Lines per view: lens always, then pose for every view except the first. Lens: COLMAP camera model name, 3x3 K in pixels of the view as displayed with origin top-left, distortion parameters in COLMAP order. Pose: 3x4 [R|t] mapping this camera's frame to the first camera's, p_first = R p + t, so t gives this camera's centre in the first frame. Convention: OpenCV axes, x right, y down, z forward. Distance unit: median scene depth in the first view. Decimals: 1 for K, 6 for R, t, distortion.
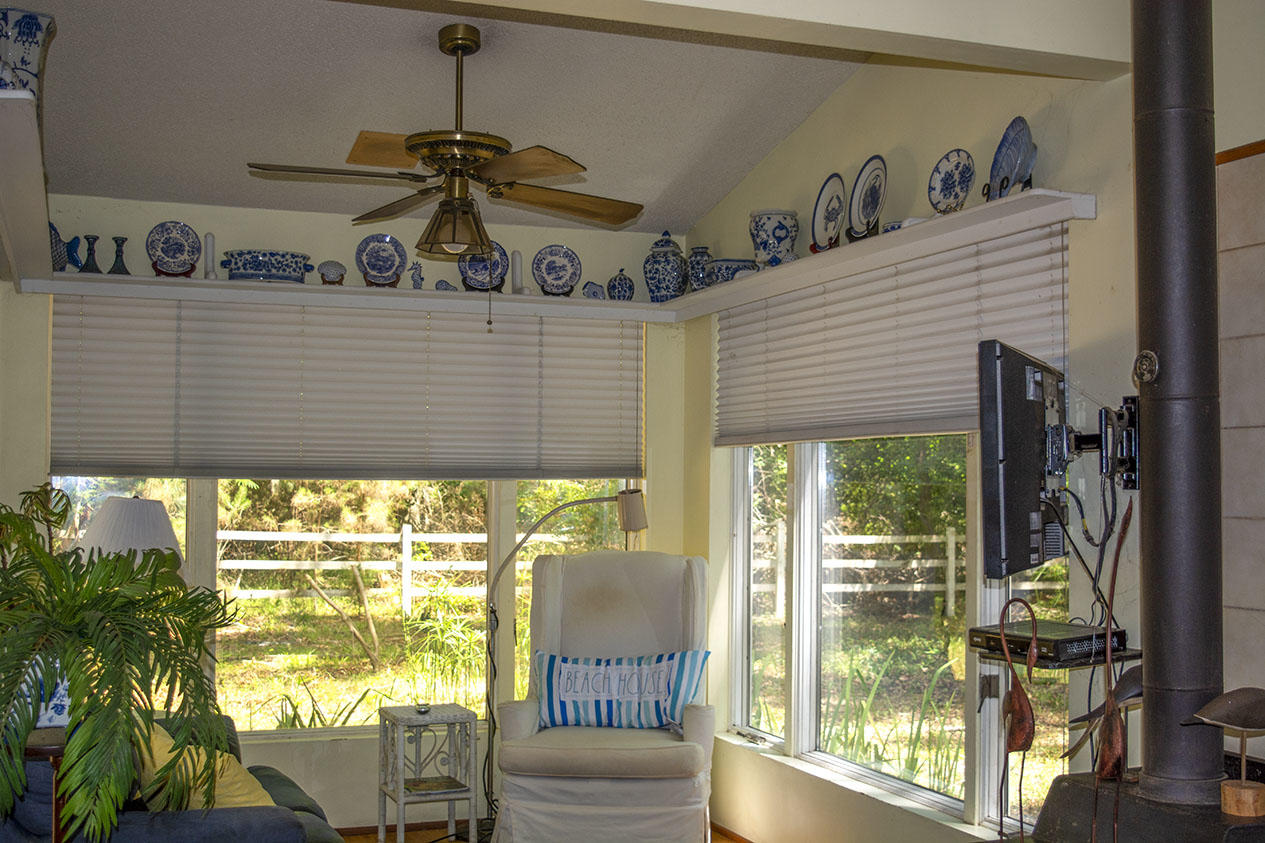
lens RADIAL K [[1522.1, 0, 625.8], [0, 1522.1, 423.4], [0, 0, 1]] dist [-0.048713, 0.000000]
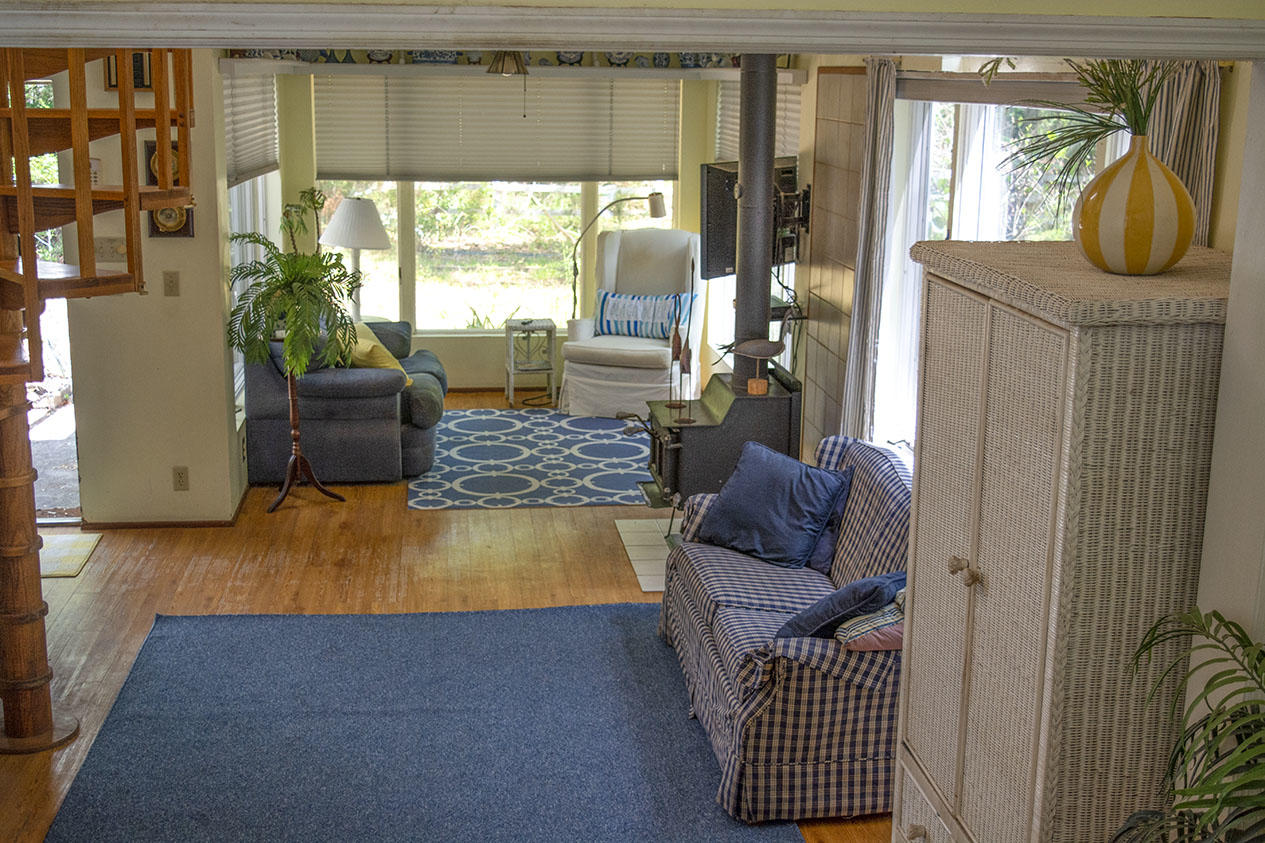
lens RADIAL K [[1522.1, 0, 635.0], [0, 1522.1, 417.8], [0, 0, 1]] dist [-0.048713, 0.000000]
pose [[0.975725, 0.058075, -0.211157, 0.348150], [-0.001003, 0.965373, 0.260873, -0.152291], [0.218995, -0.254328, 0.941997, -0.608830]]
